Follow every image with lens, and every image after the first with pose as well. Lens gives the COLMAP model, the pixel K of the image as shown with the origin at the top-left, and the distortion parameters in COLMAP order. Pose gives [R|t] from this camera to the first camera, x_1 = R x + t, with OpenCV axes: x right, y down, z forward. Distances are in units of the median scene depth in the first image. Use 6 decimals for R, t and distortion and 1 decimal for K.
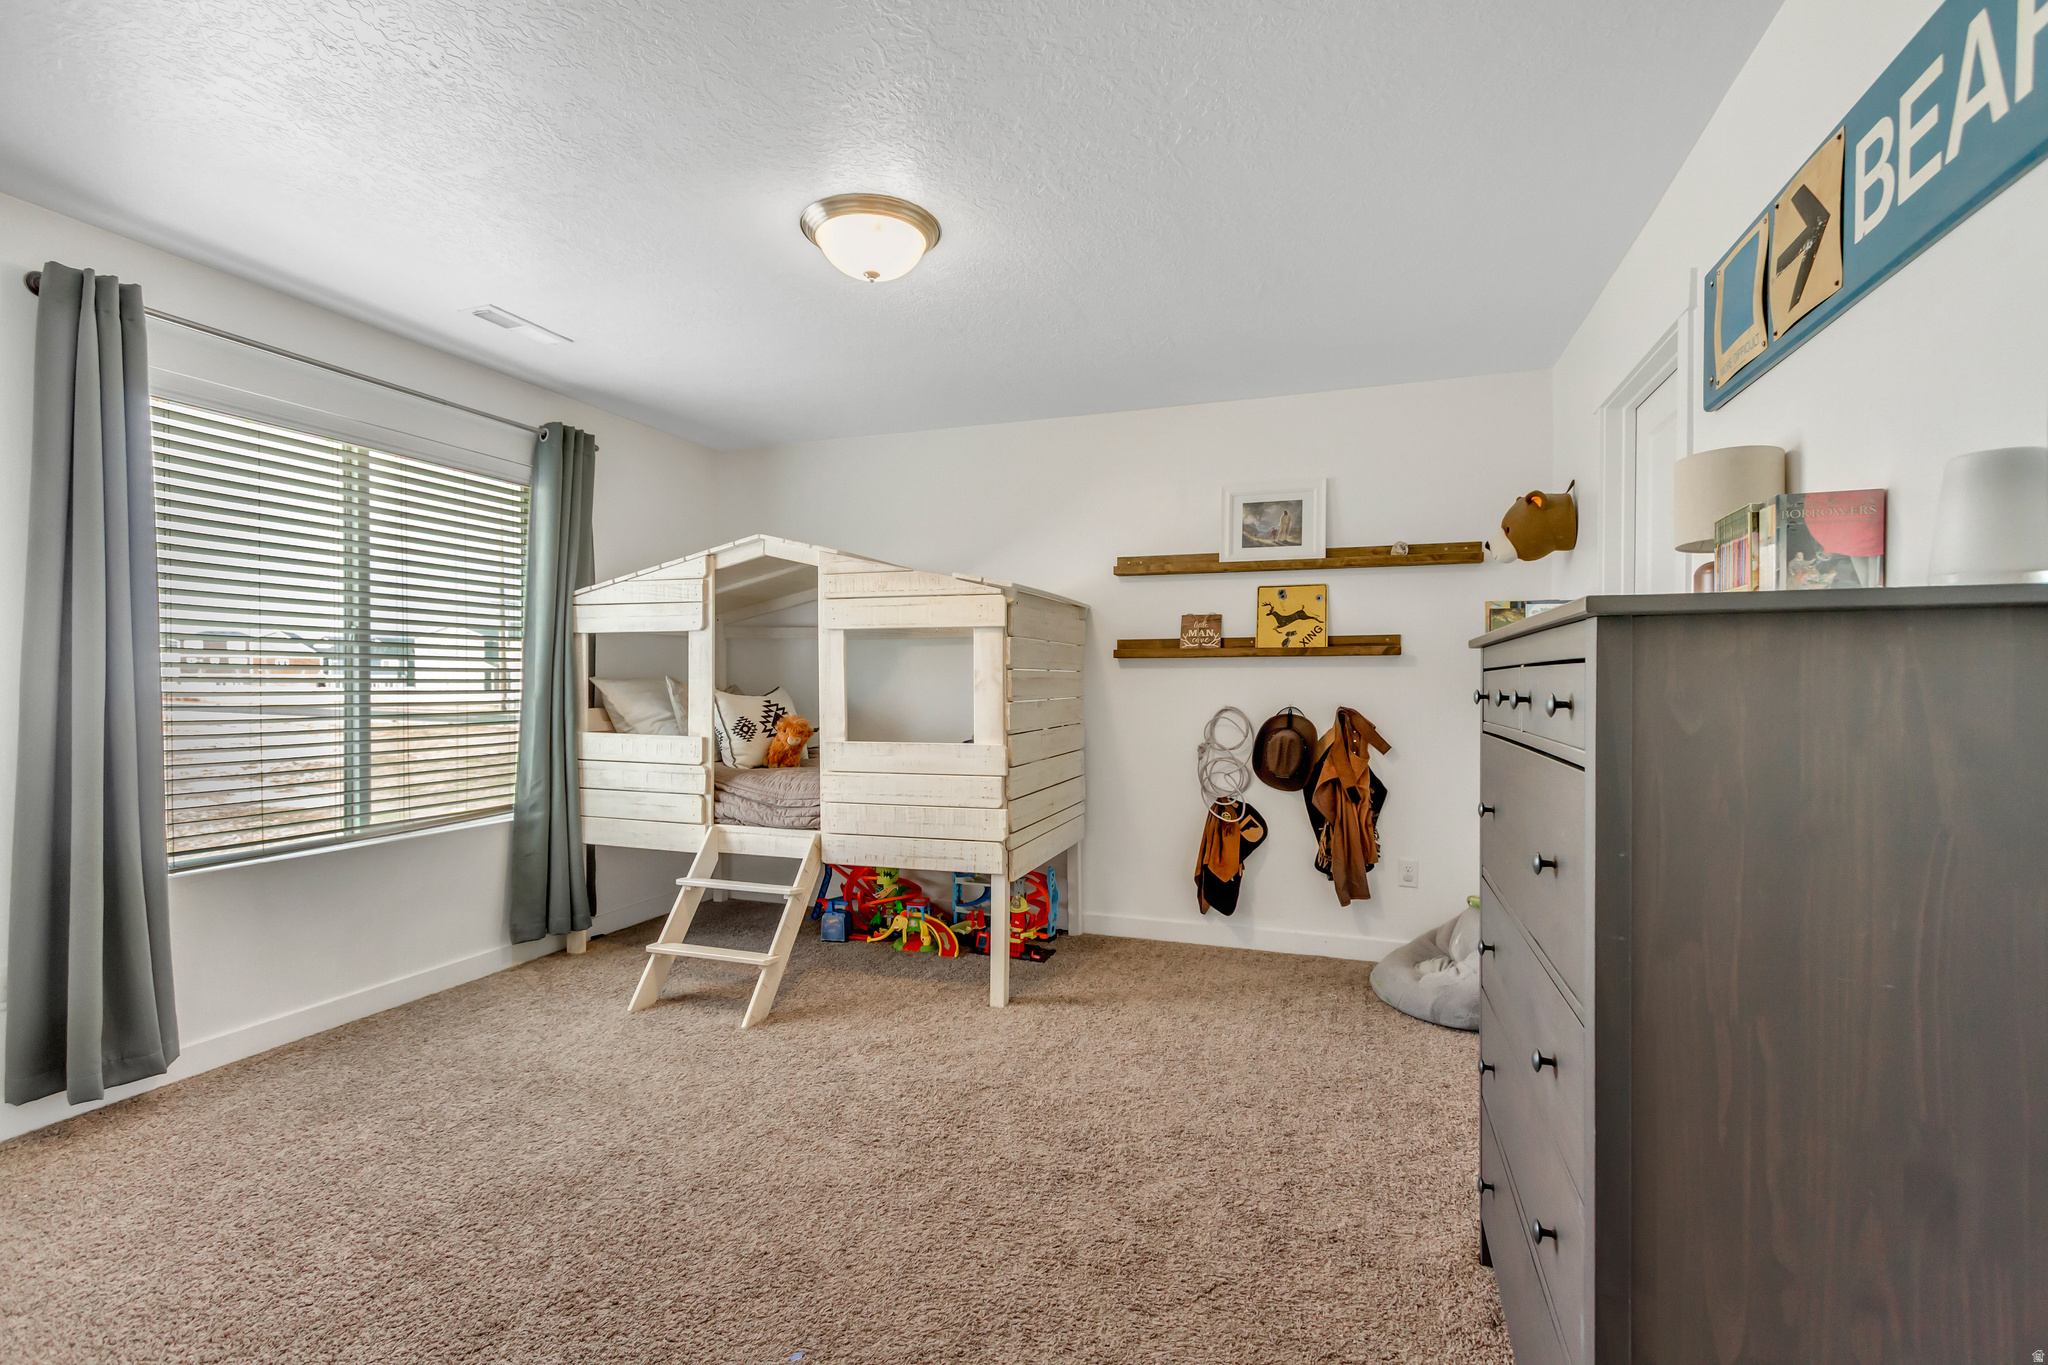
lens RADIAL K [[936.0, 0, 1023.7], [0, 936.0, 697.0], [0, 0, 1]] dist [0.005904, -0.000955]
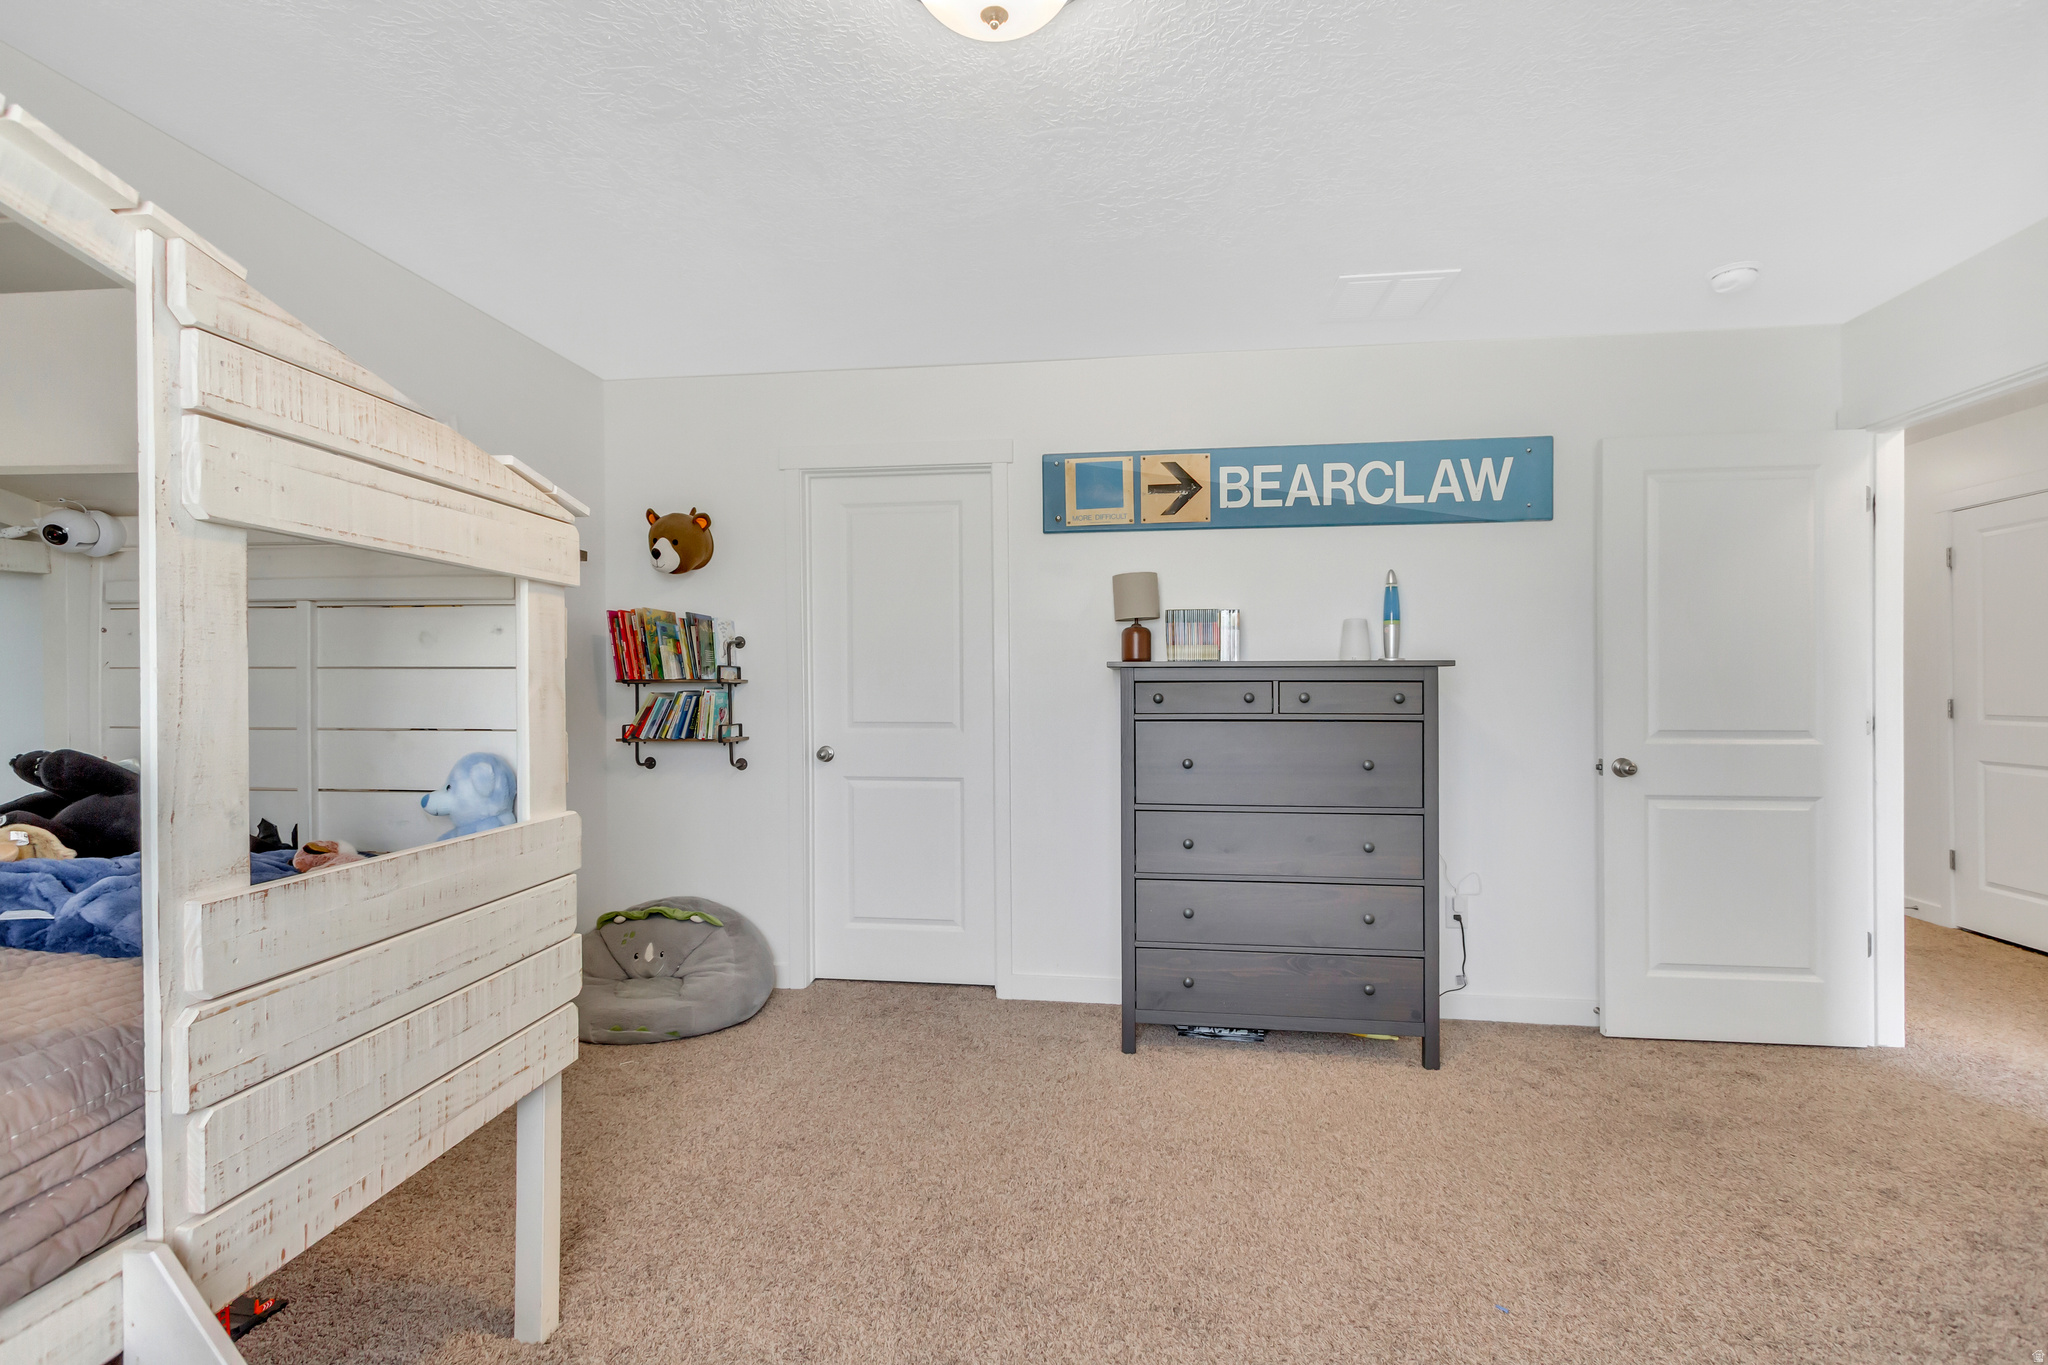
lens RADIAL K [[936.0, 0, 1029.8], [0, 936.0, 684.8], [0, 0, 1]] dist [0.005904, -0.000955]
pose [[-0.204209, -0.007153, 0.978901, -0.568275], [0.001573, 0.999970, 0.007635, -0.022427], [-0.978926, 0.003099, -0.204191, 0.833147]]
